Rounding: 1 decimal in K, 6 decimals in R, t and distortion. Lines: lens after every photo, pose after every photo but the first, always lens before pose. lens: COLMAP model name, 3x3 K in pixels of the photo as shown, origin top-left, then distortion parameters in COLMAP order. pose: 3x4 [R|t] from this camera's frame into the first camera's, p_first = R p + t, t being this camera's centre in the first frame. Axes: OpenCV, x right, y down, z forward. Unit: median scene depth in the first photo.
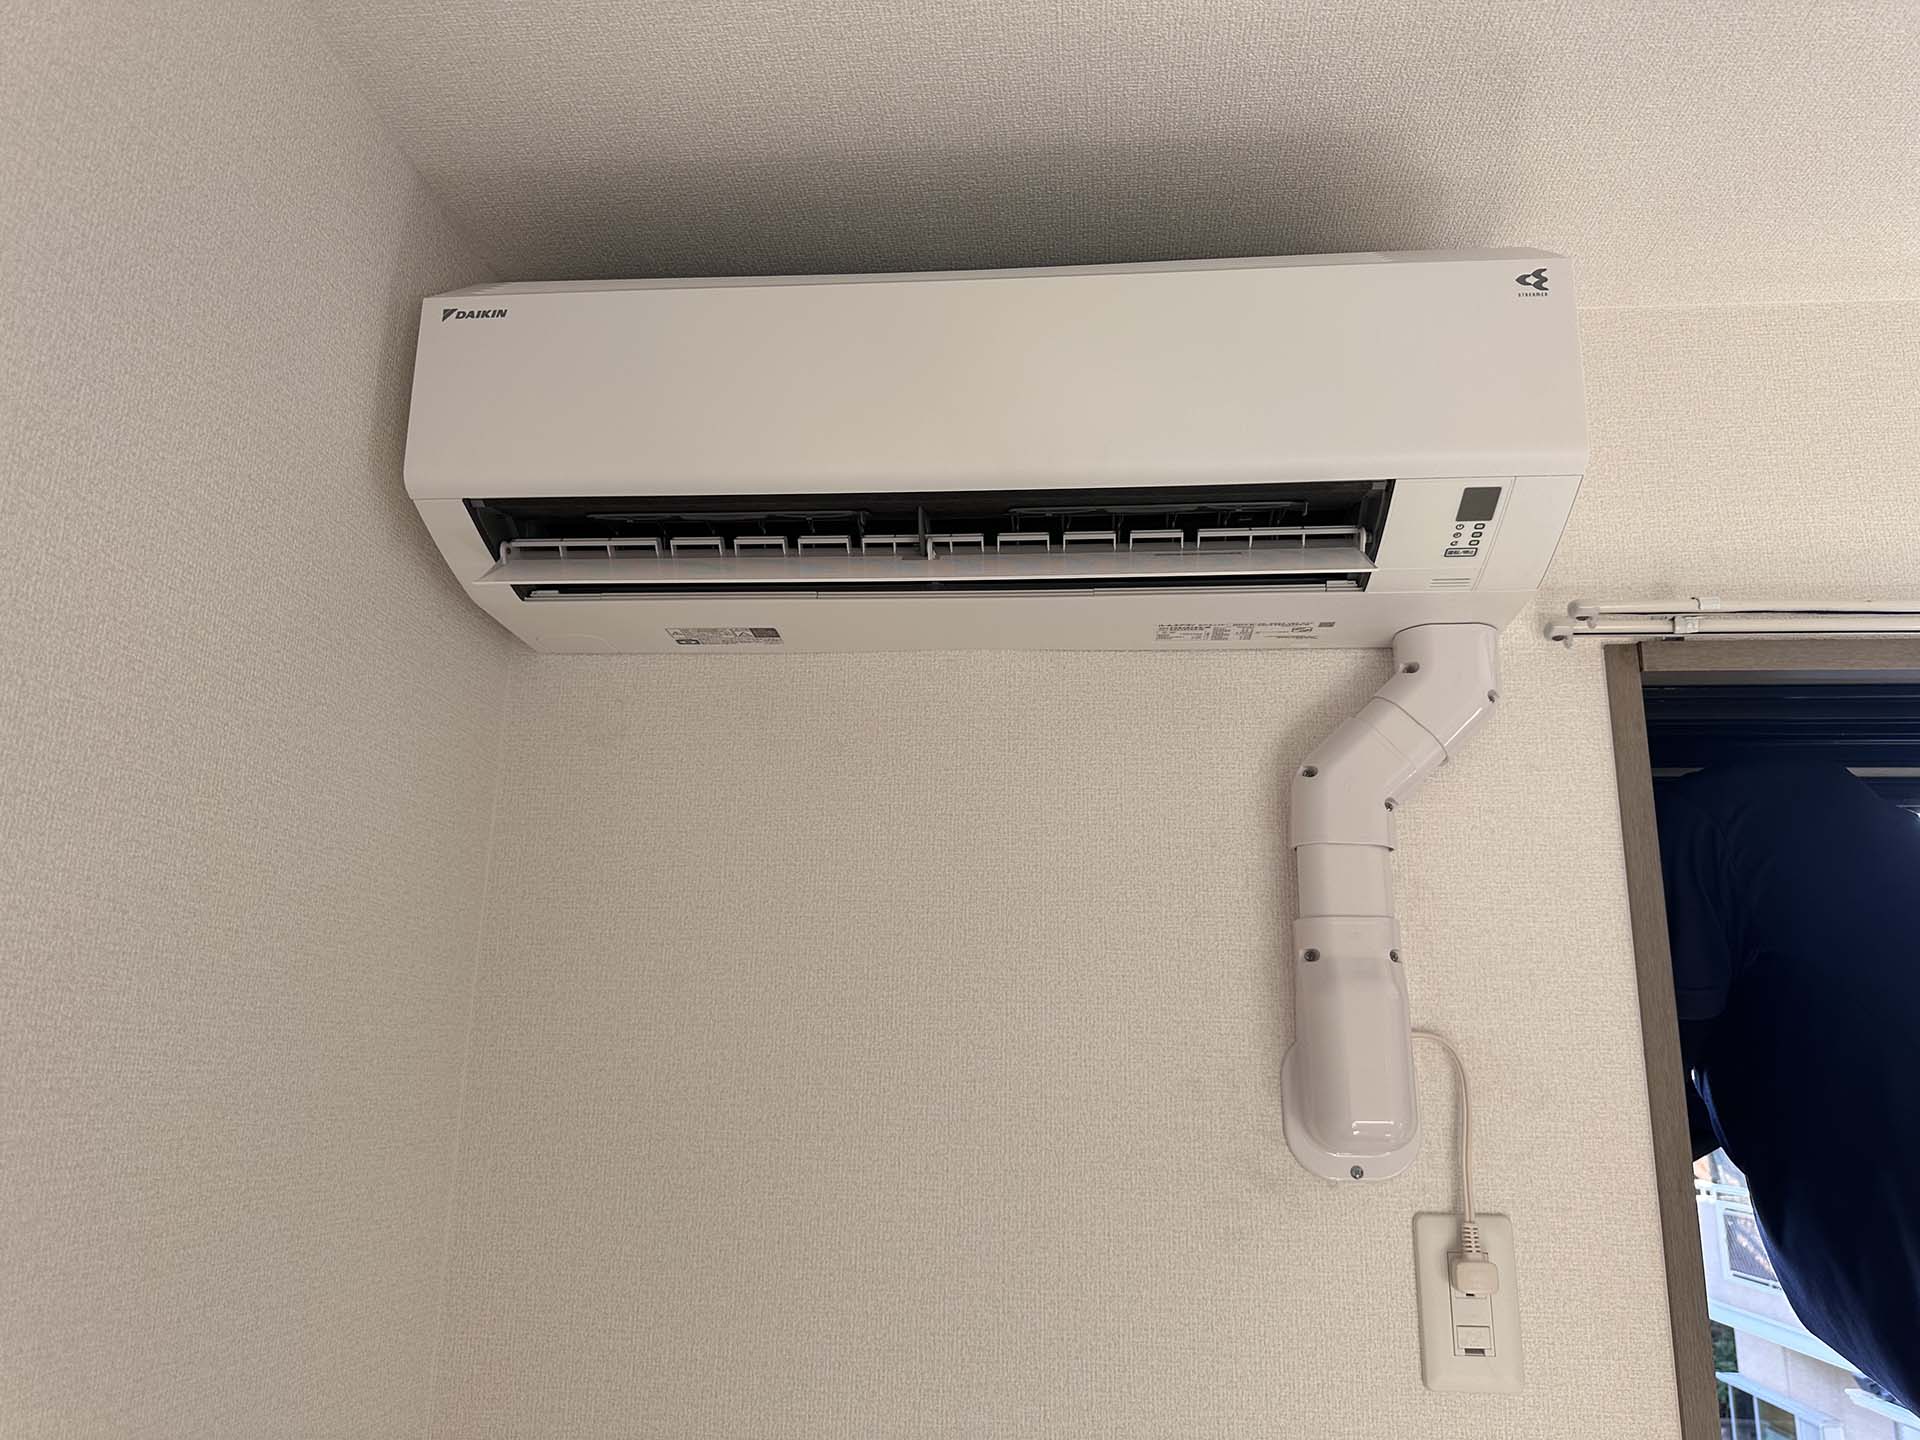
lens RADIAL K [[1369.5, 0, 954.6], [0, 1369.5, 715.7], [0, 0, 1]] dist [0.049807, -0.072735]
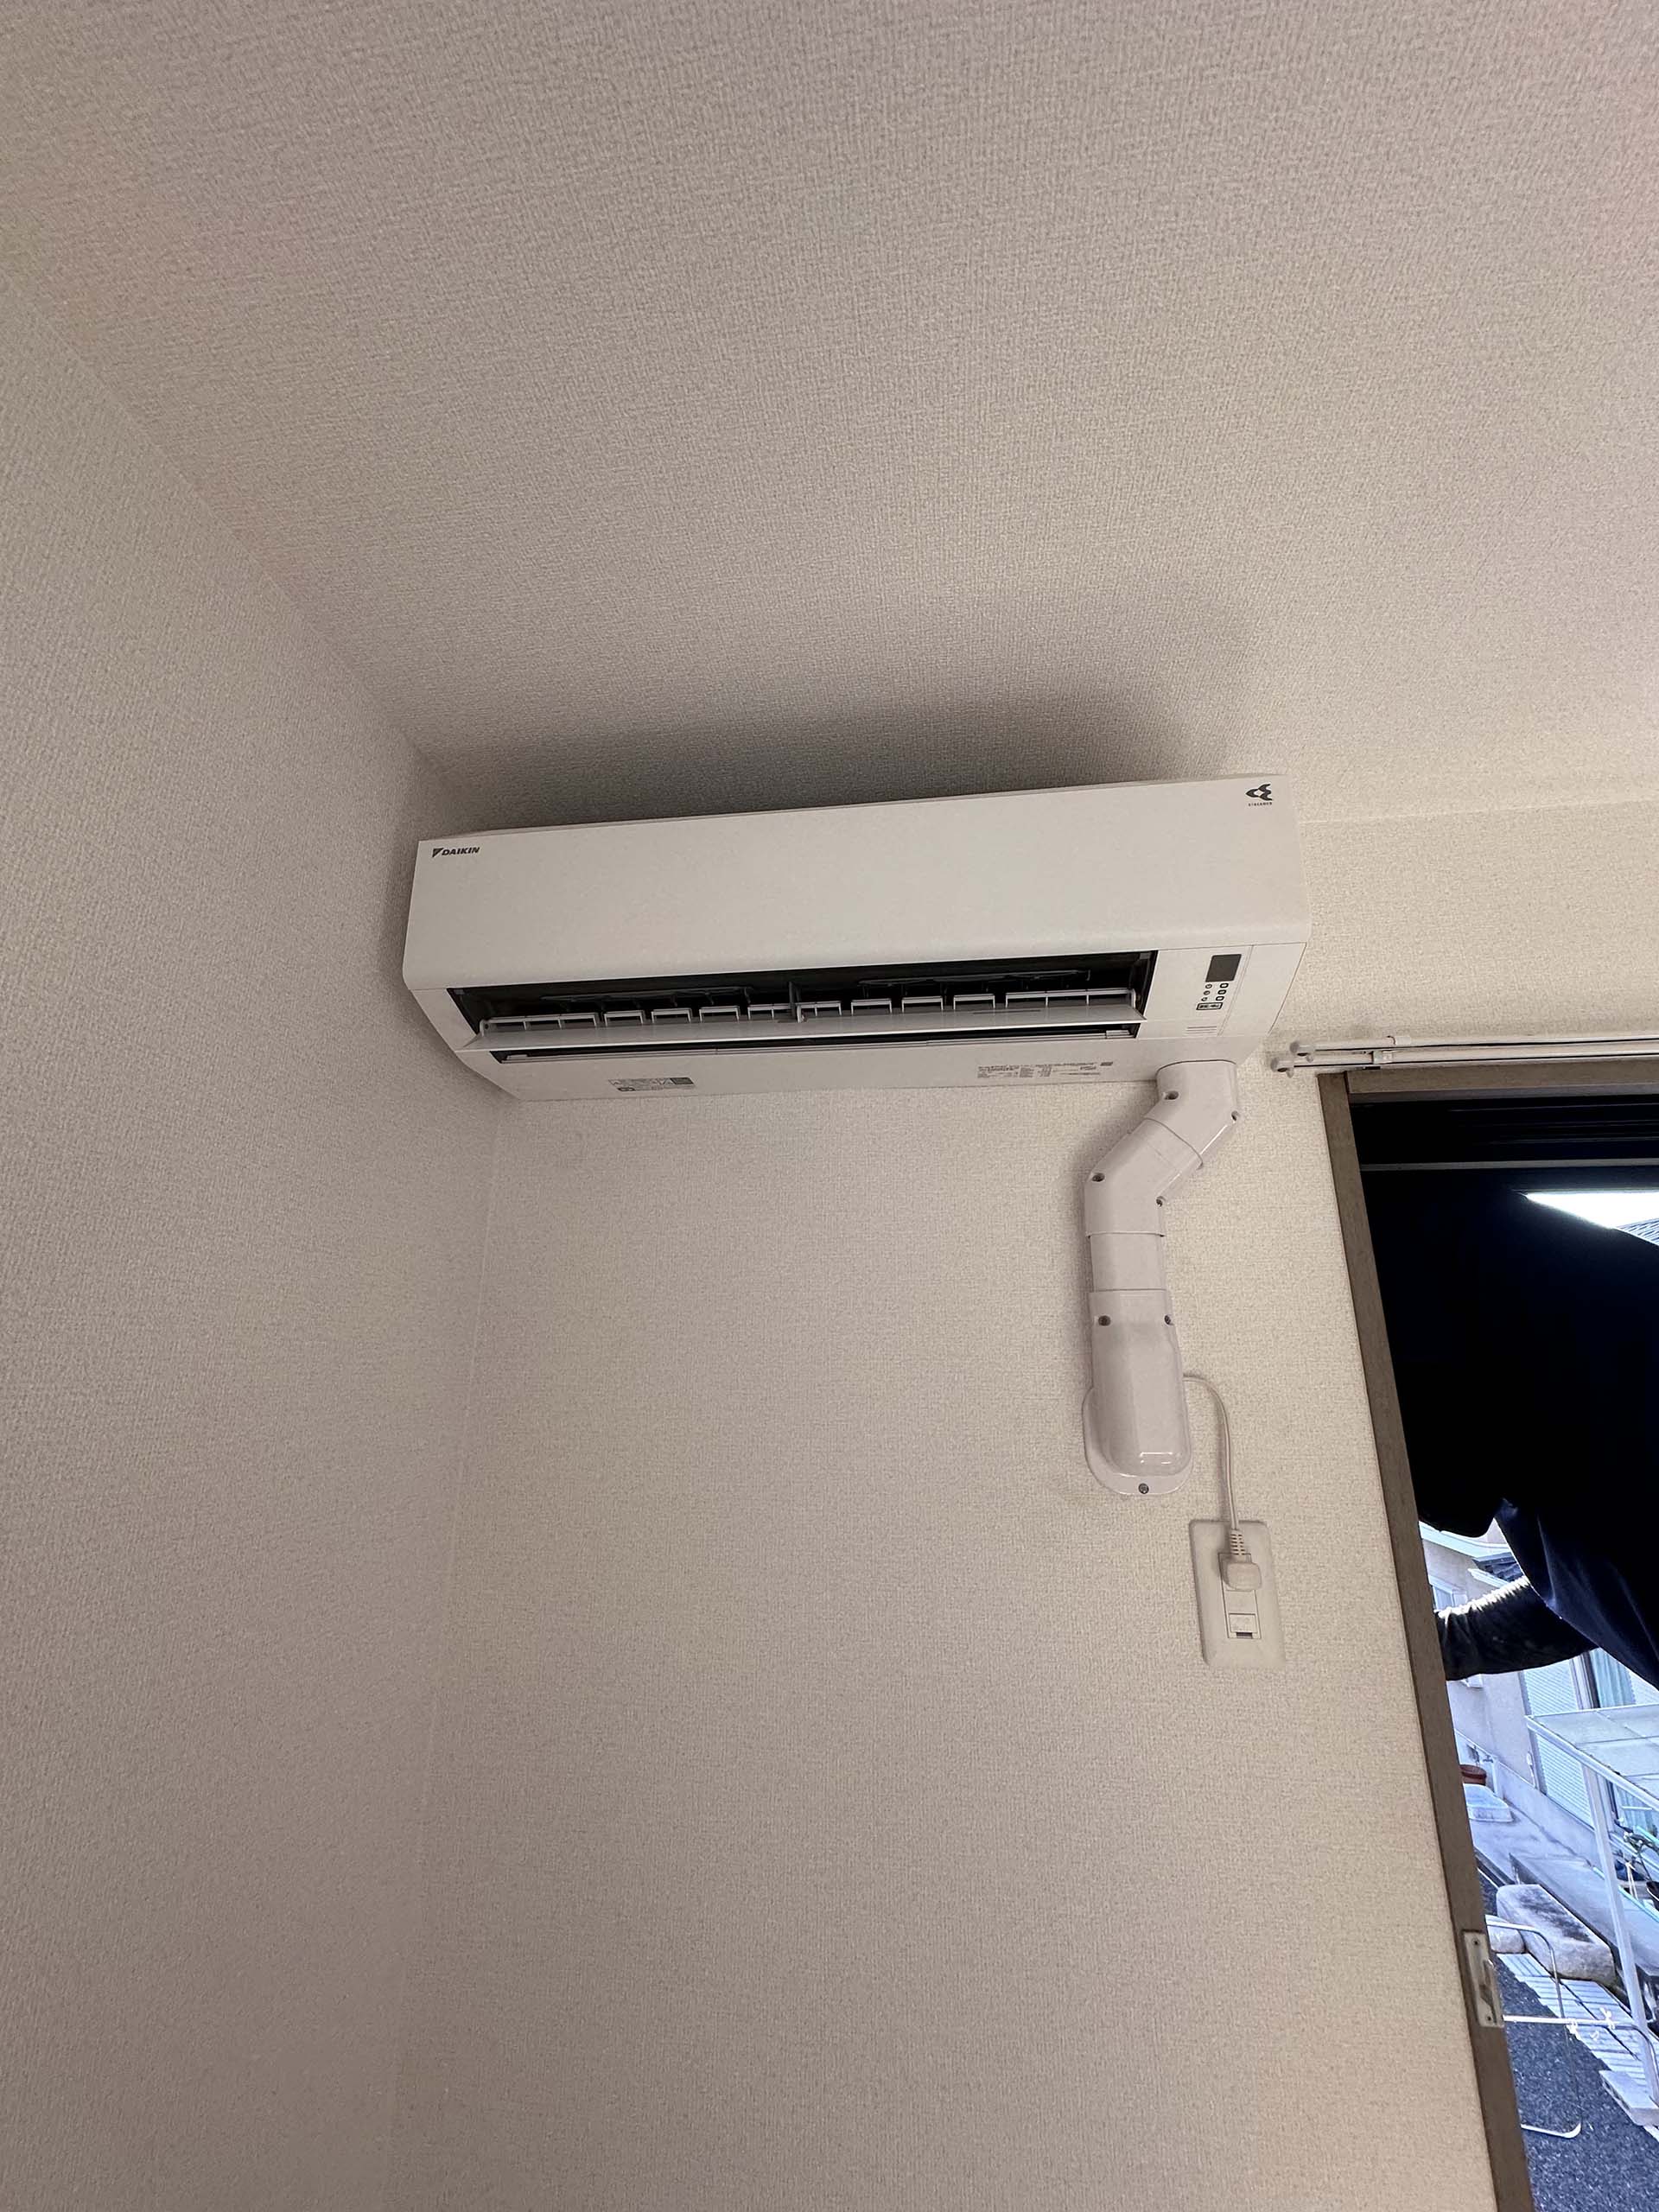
lens RADIAL K [[880.3, 0, 830.4], [0, 880.3, 1095.7], [0, 0, 1]] dist [0.000432, -0.000133]
pose [[0.999202, -0.025863, -0.030436, 0.033862], [0.024854, 0.999144, -0.033055, -0.015442], [0.031264, 0.032272, 0.998990, 0.159421]]
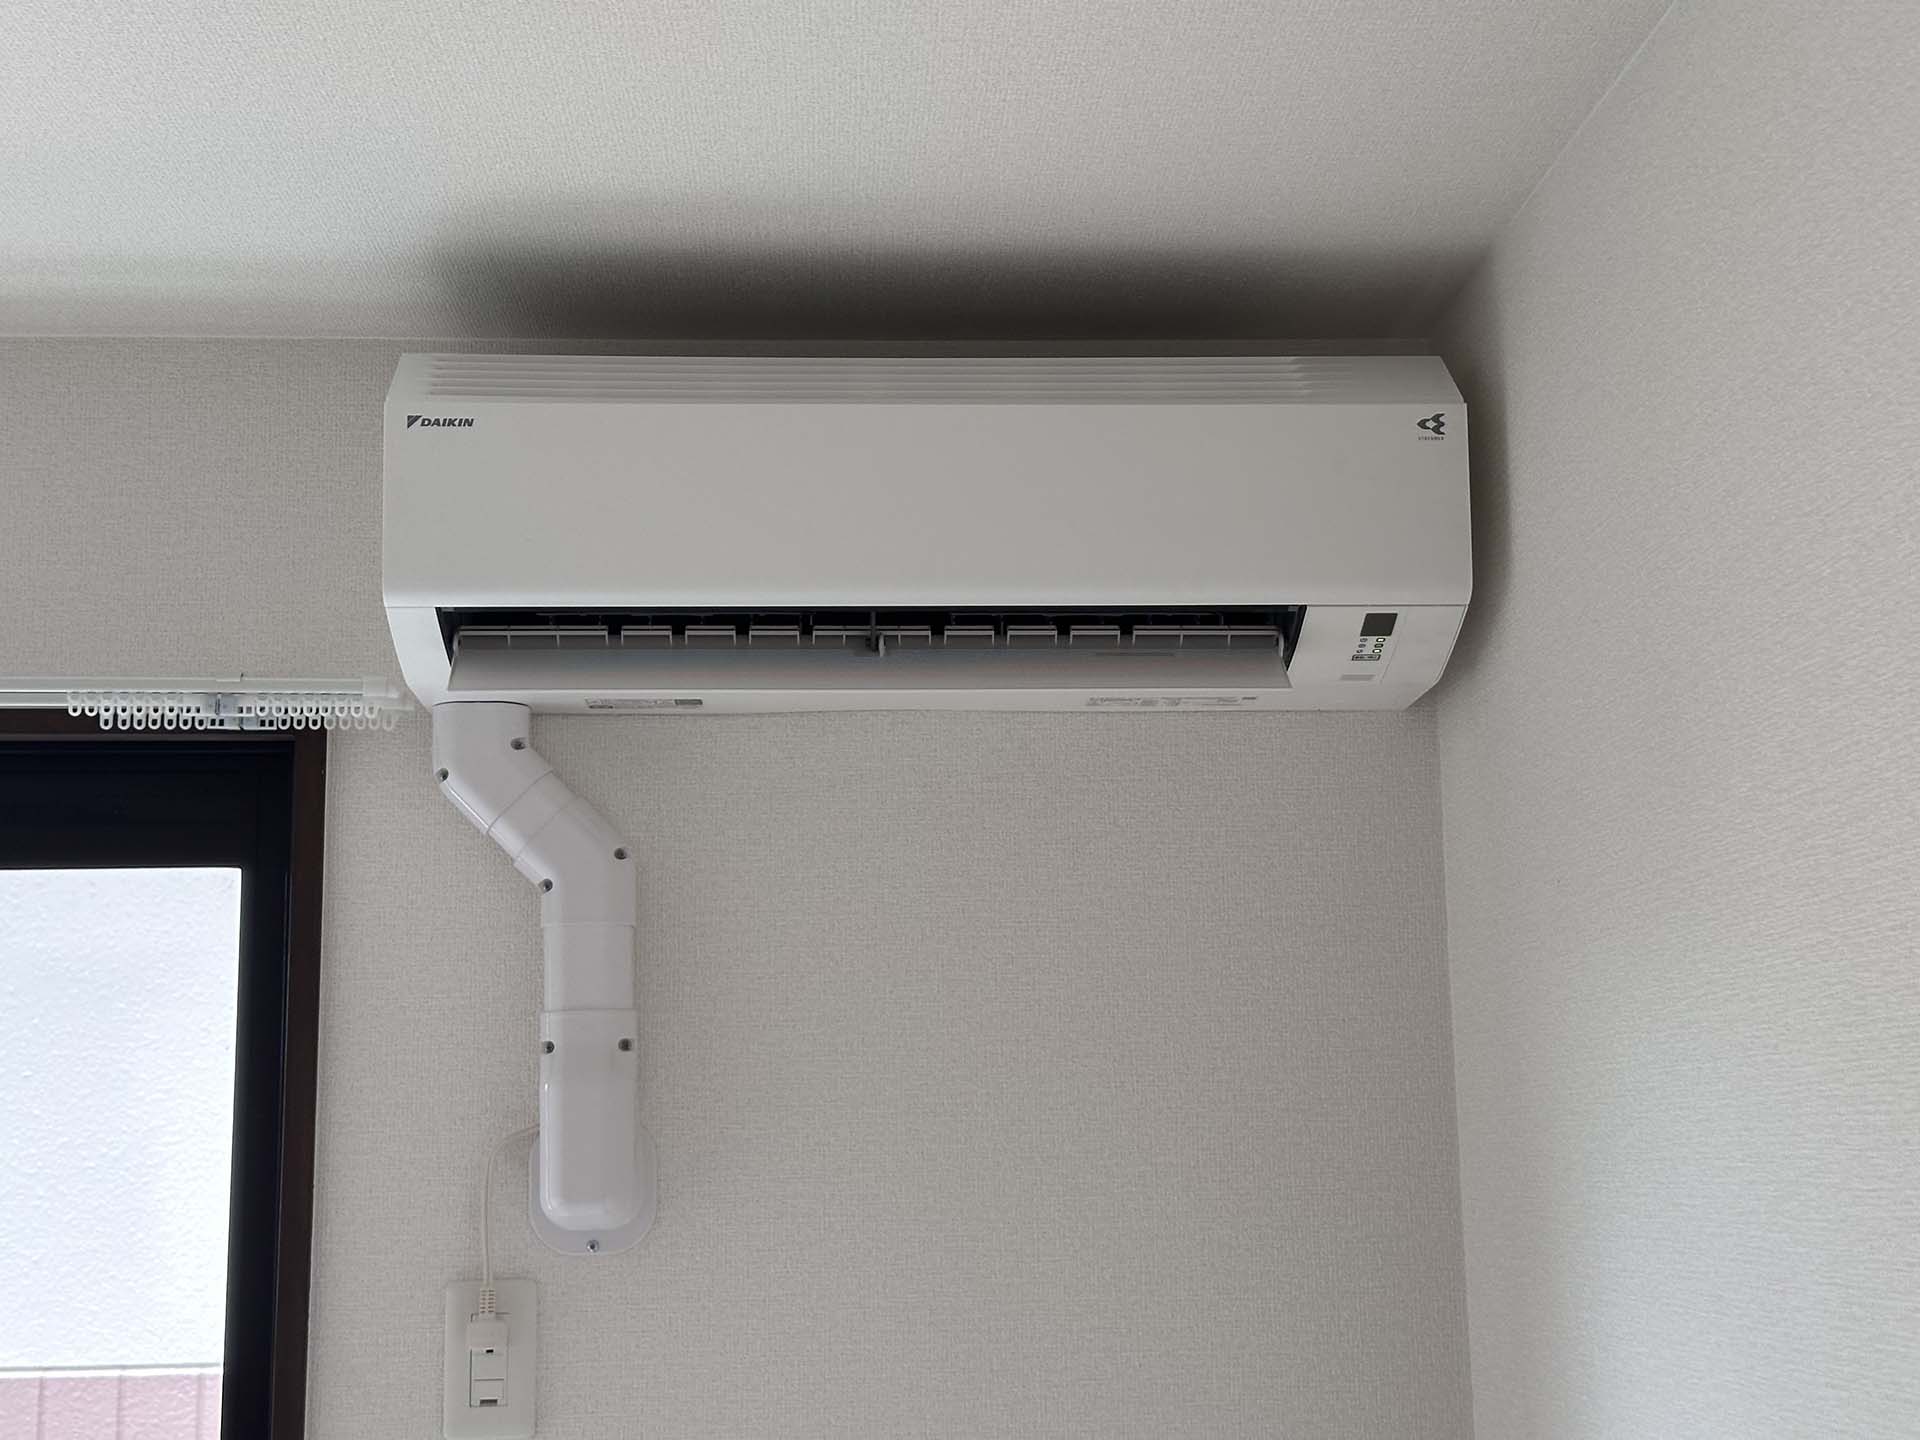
lens RADIAL K [[2665.1, 0, 947.5], [0, 2665.1, 740.5], [0, 0, 1]] dist [0.131326, 0.000000]
pose [[0.990699, -0.007699, 0.135851, -0.237746], [-0.007321, 0.993936, 0.109716, -0.266677], [-0.135872, -0.109691, 0.984635, -0.994890]]
